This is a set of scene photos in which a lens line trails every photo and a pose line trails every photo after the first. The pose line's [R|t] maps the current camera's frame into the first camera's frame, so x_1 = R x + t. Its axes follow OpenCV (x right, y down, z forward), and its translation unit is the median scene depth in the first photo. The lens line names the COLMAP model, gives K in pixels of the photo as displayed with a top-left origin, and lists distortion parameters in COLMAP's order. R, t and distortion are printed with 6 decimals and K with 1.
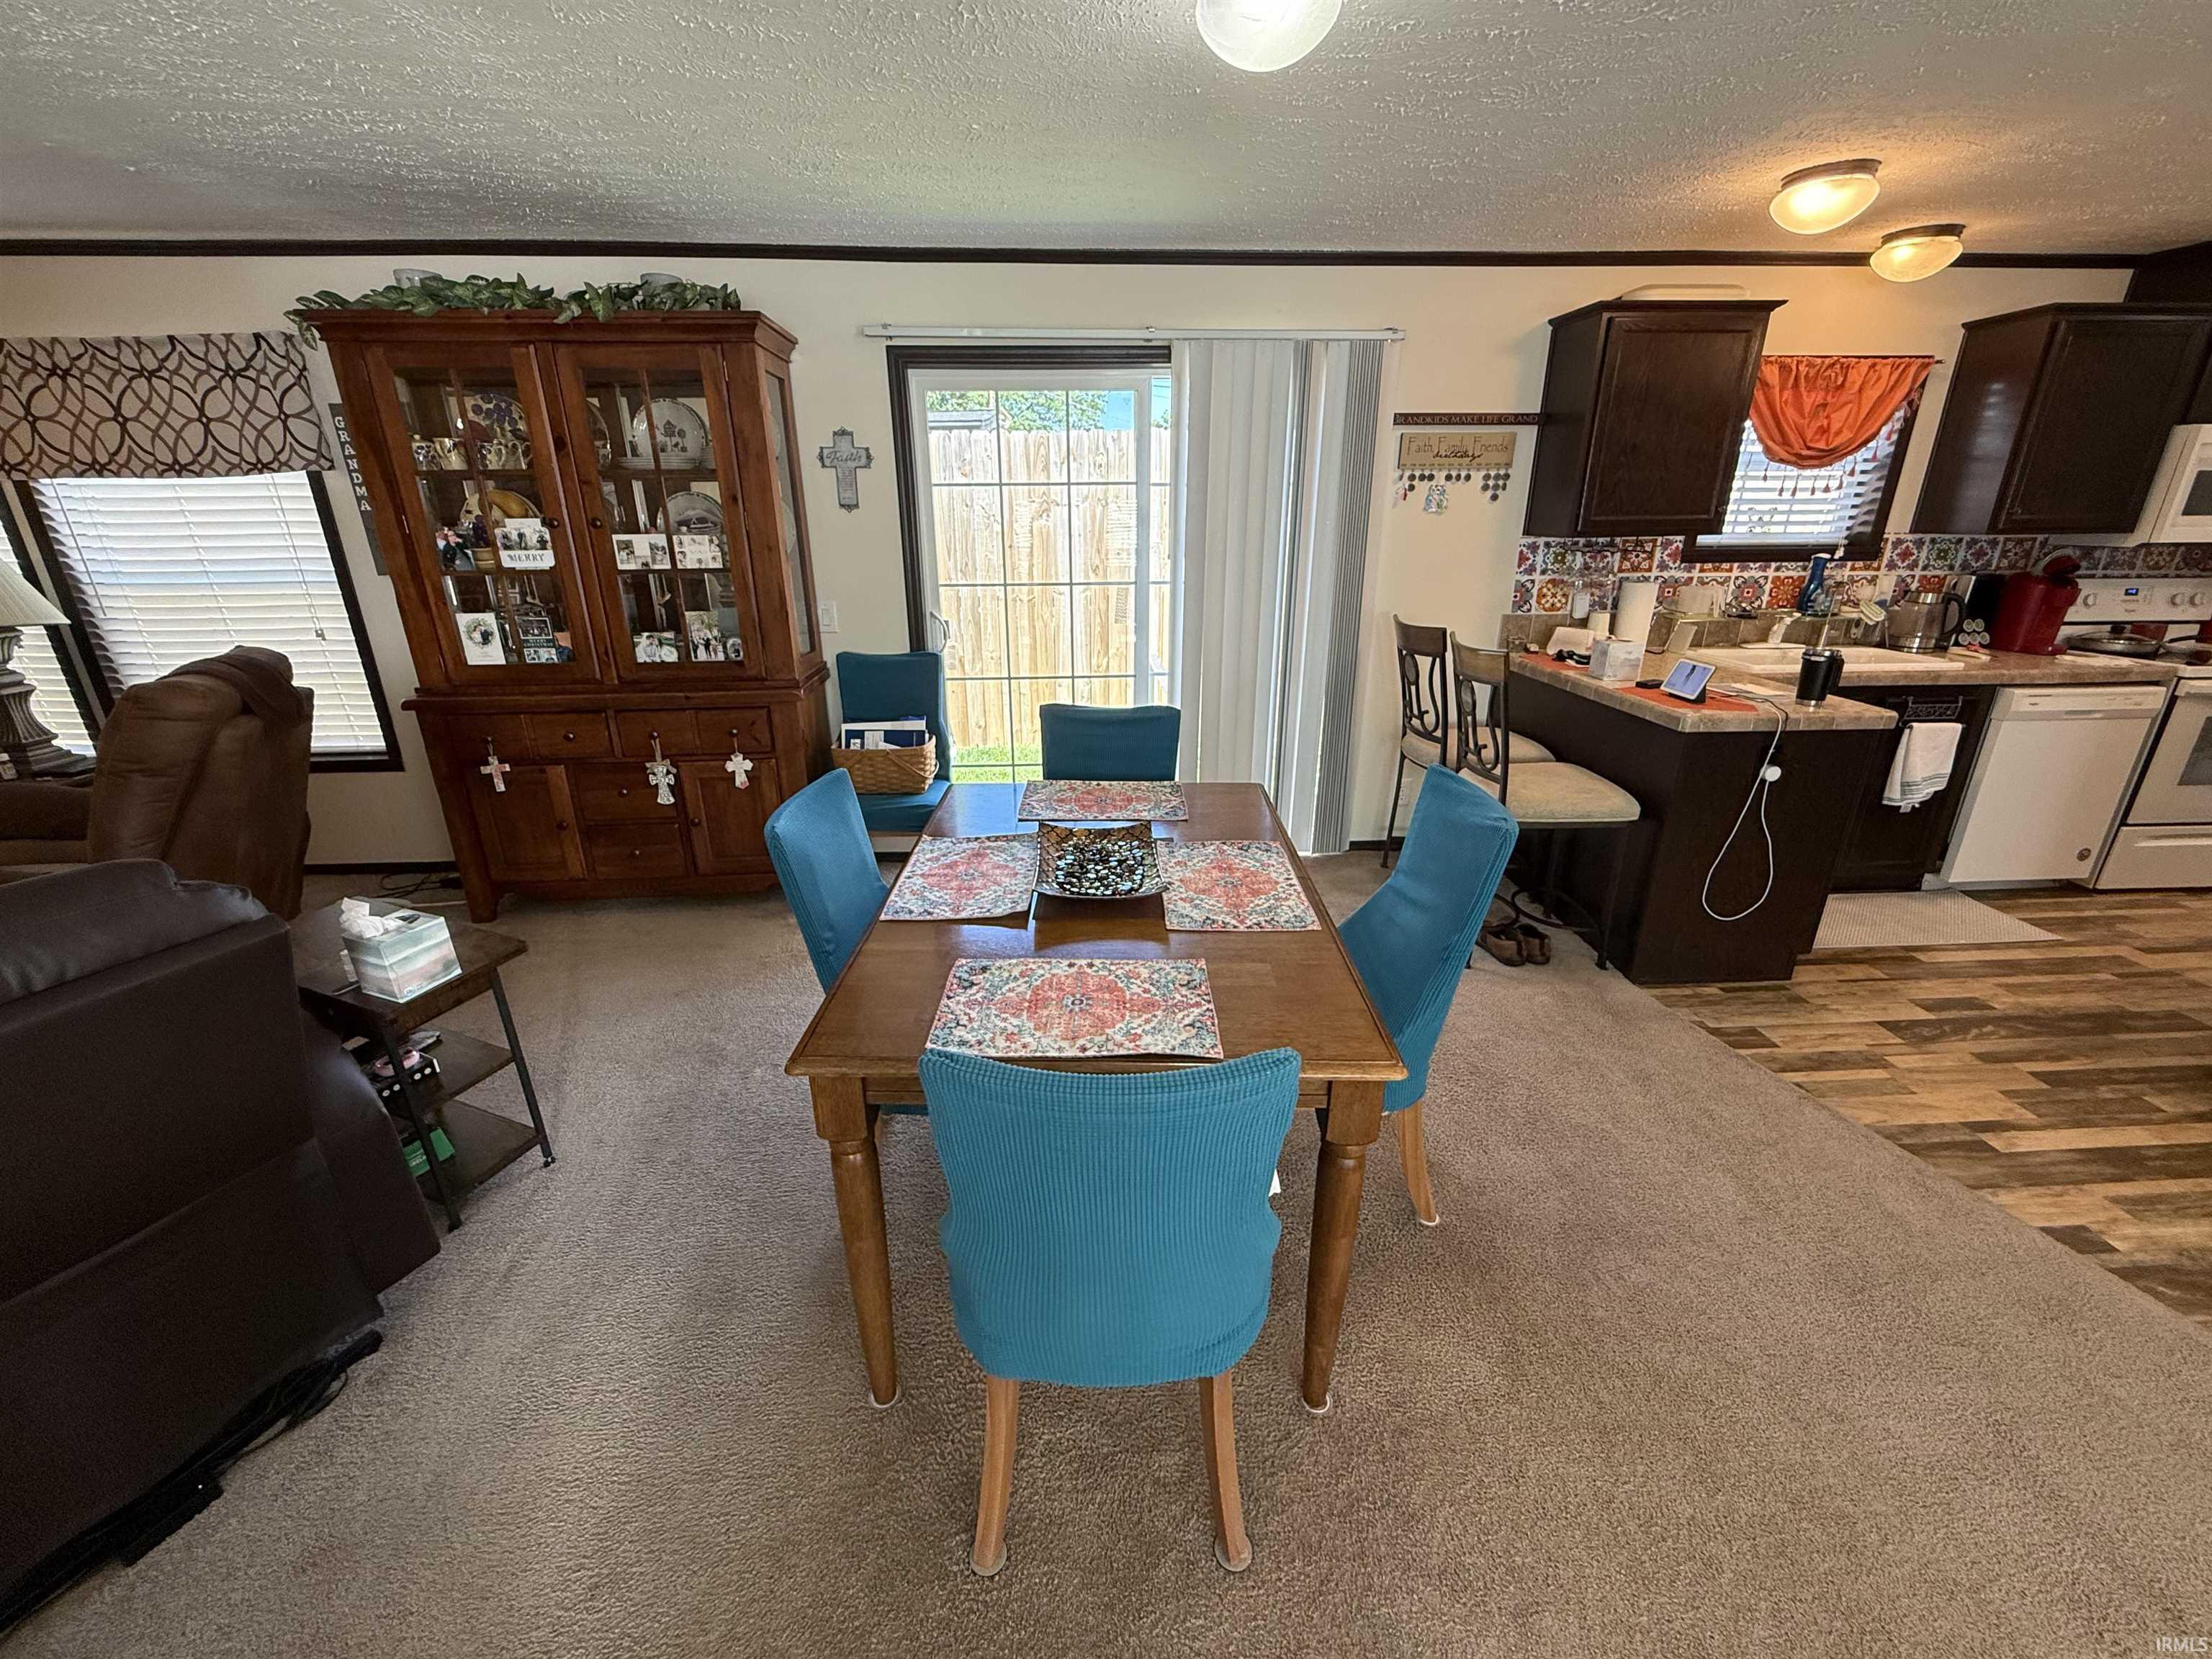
lens RADIAL K [[881.3, 0, 1101.7], [0, 881.3, 827.5], [0, 0, 1]] dist [0.000164, -0.000183]
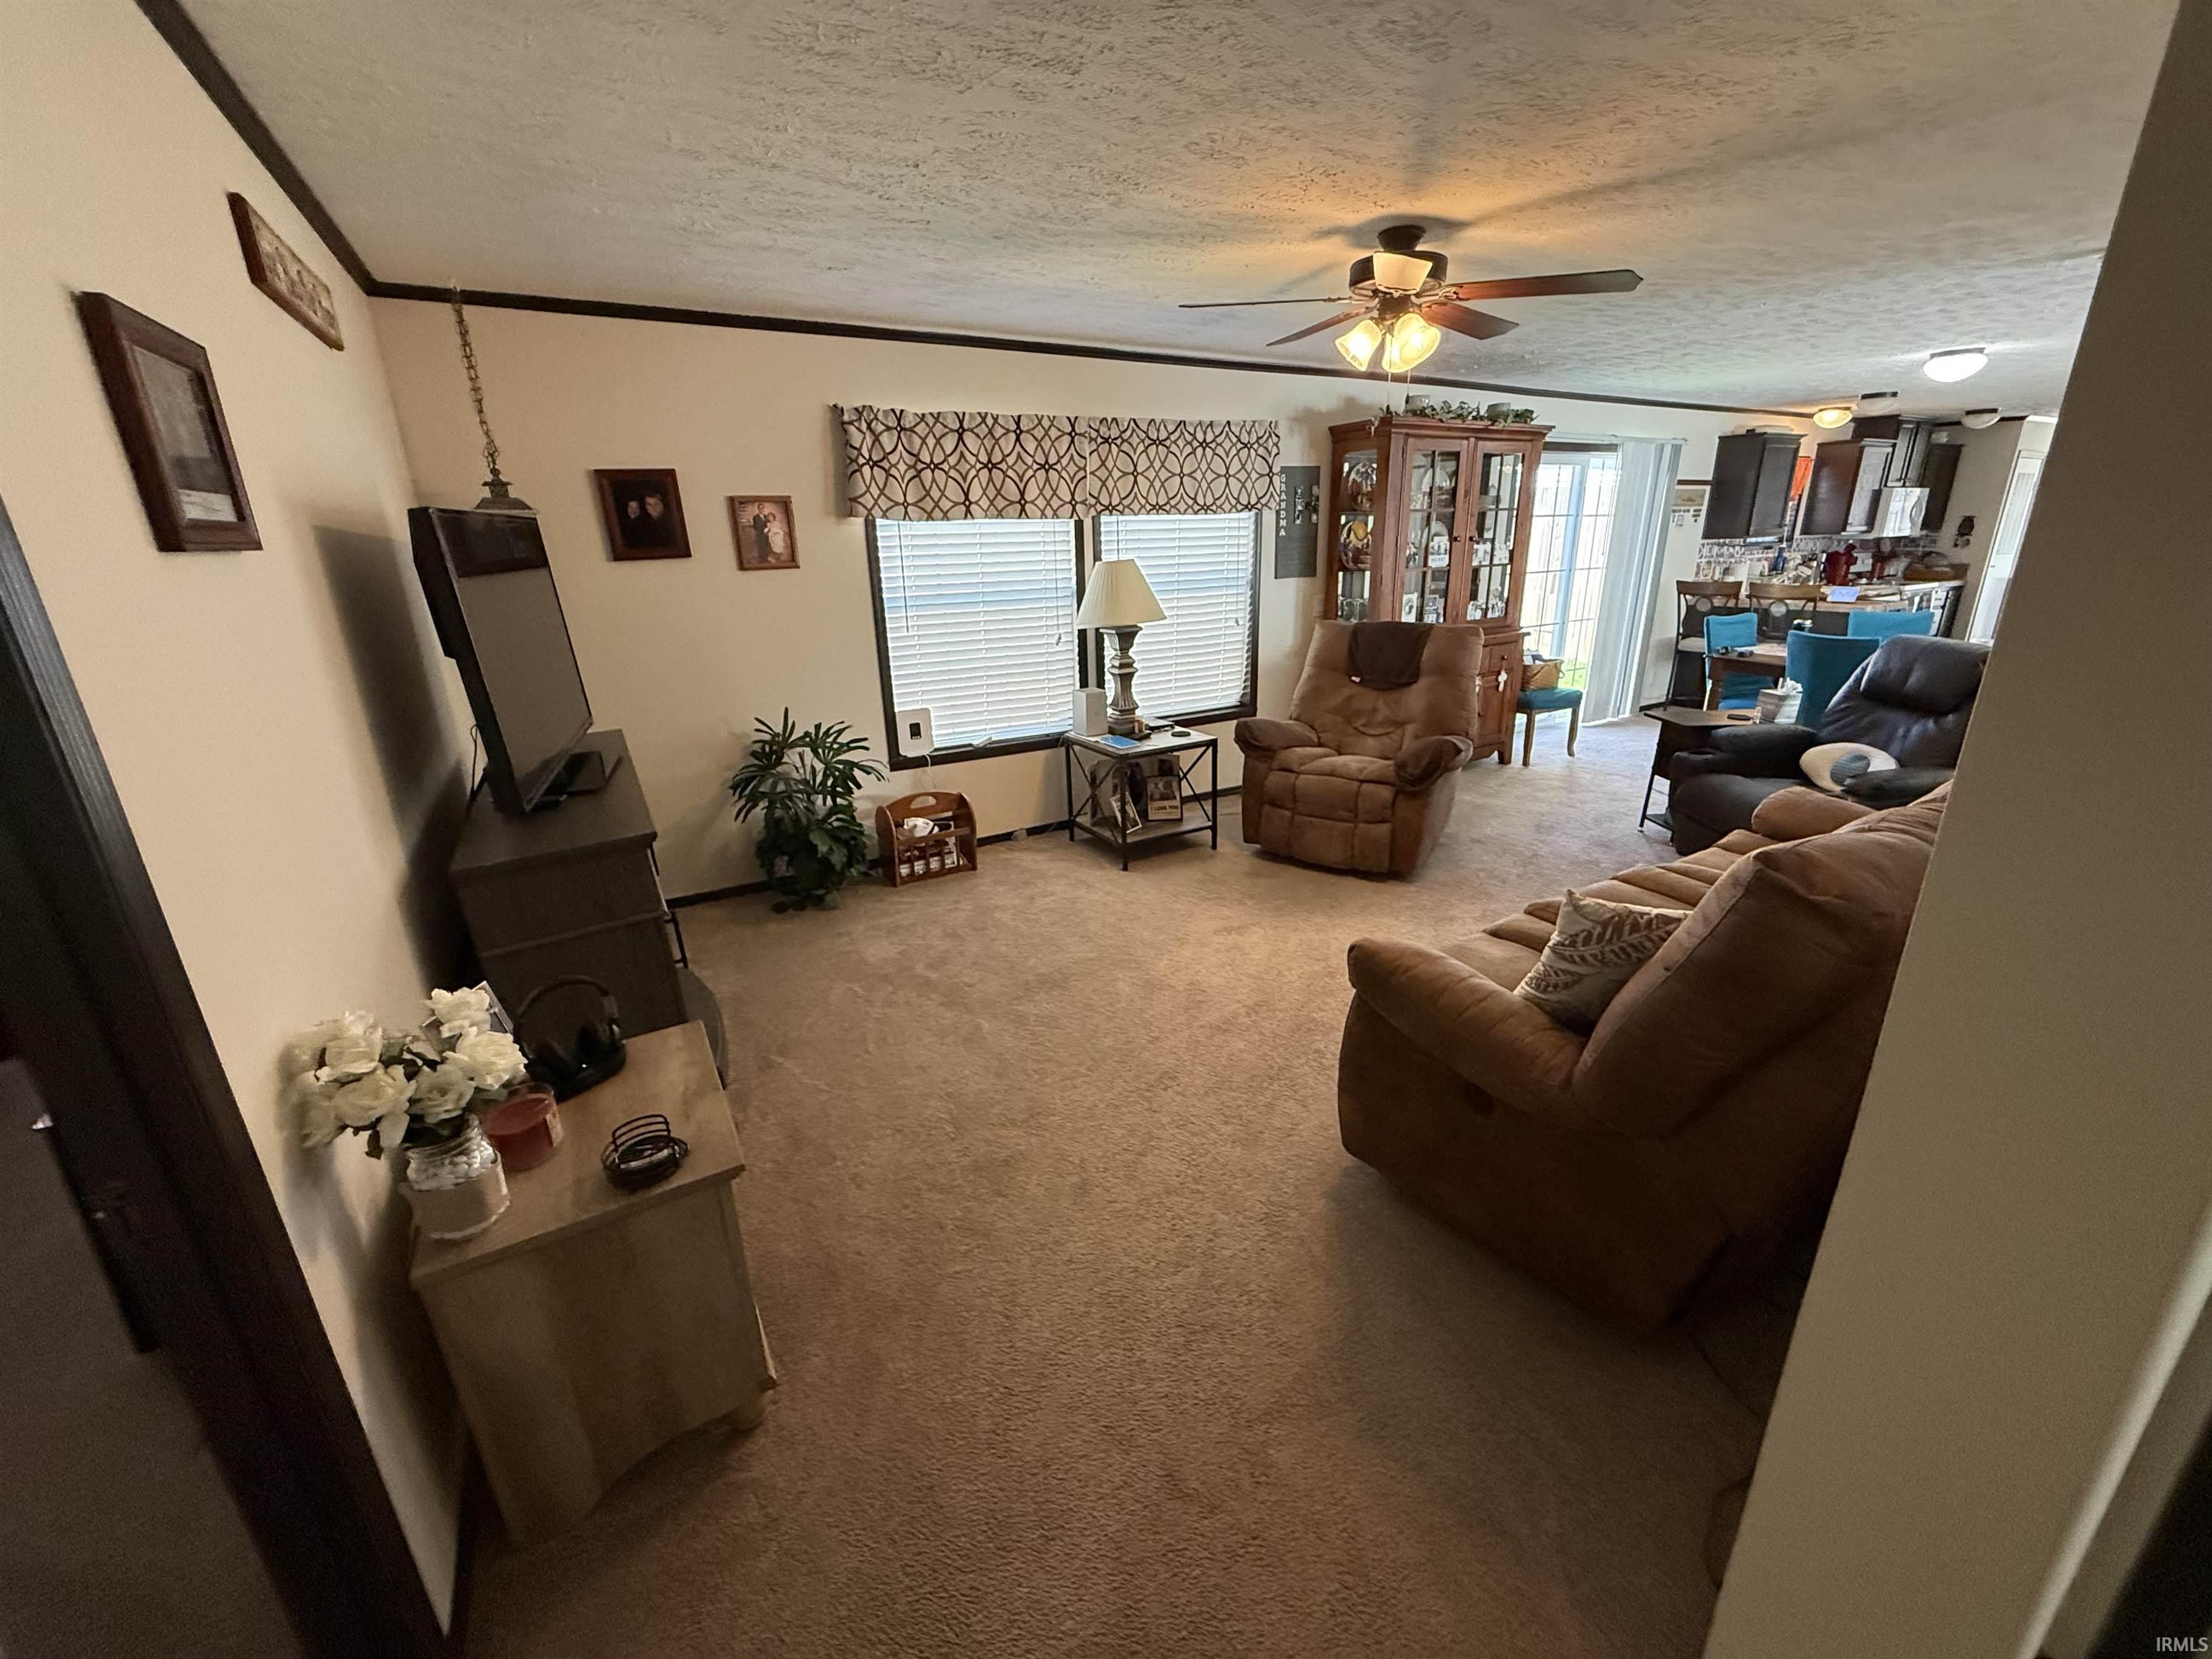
lens RADIAL K [[881.3, 0, 1101.7], [0, 881.3, 827.5], [0, 0, 1]] dist [0.000164, -0.000183]
pose [[0.889135, -0.159703, 0.428875, -1.962151], [0.175829, 0.984419, 0.002049, 0.079723], [-0.422520, 0.073587, 0.903362, -0.210151]]
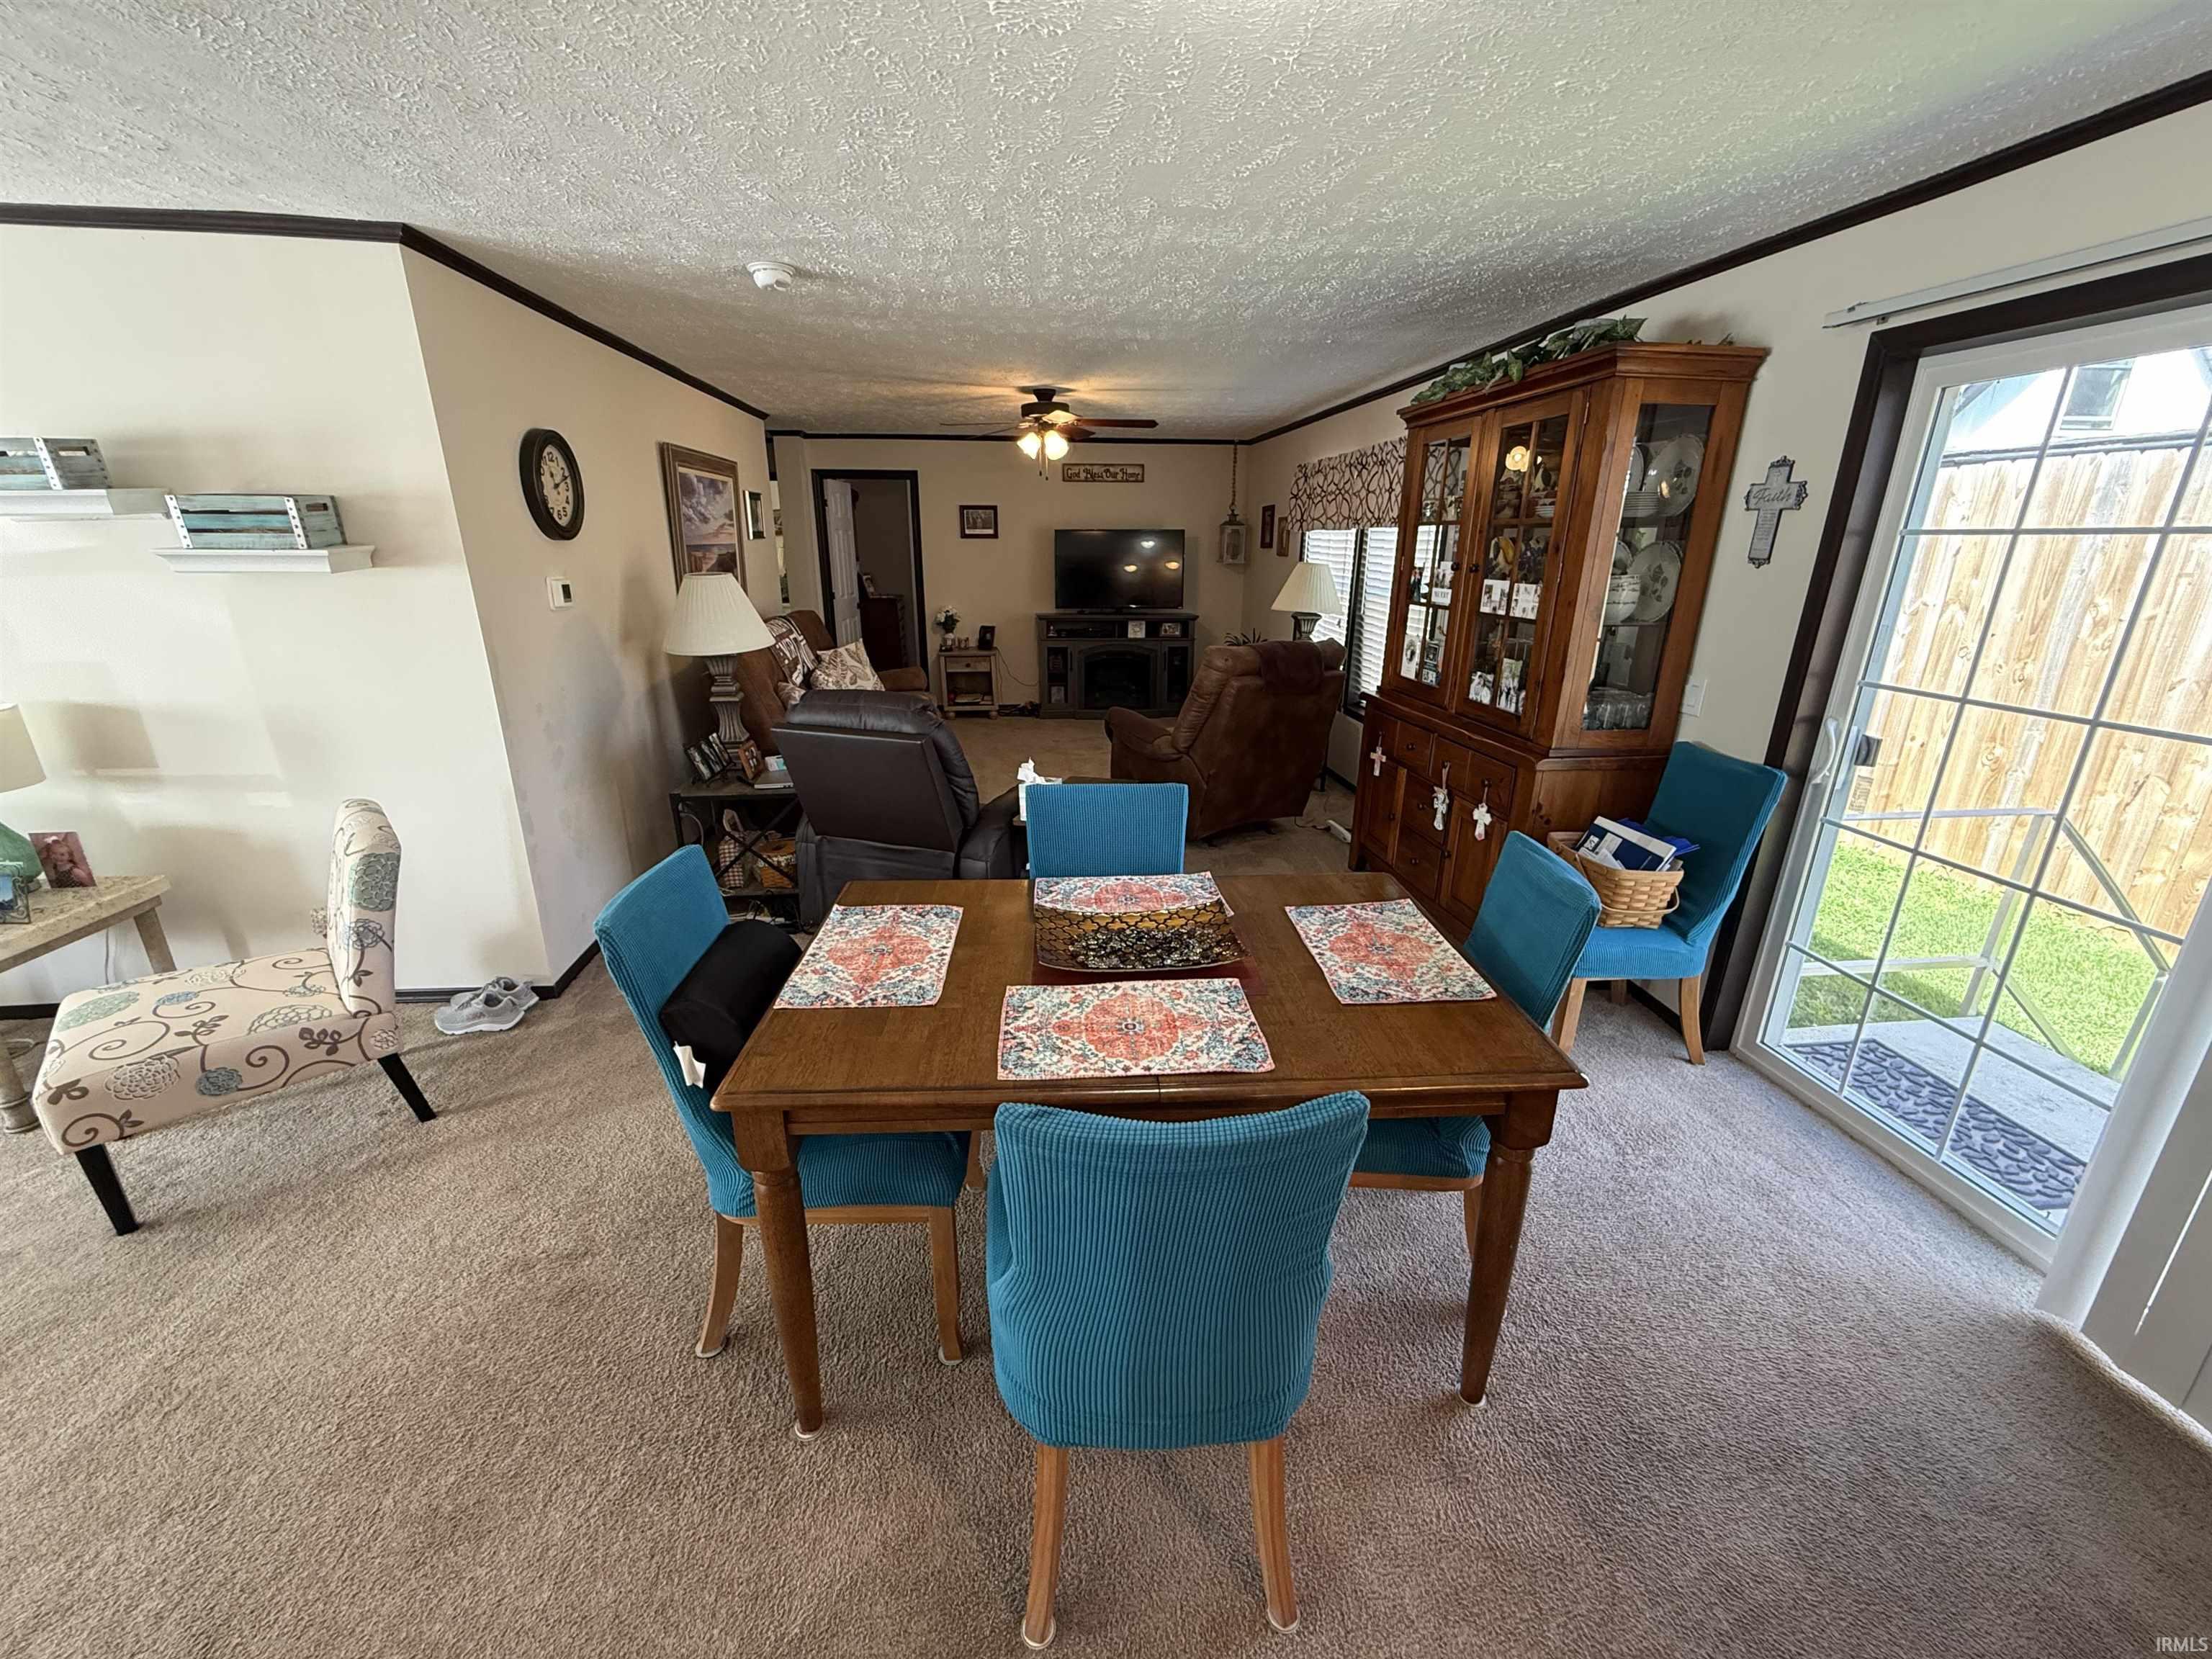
lens RADIAL K [[881.3, 0, 1101.7], [0, 881.3, 827.5], [0, 0, 1]] dist [0.000164, -0.000183]
pose [[0.059768, 0.318434, -0.946059, 0.508561], [-0.351593, 0.893733, 0.278610, -0.190056], [0.934243, 0.315975, 0.165376, 0.465017]]
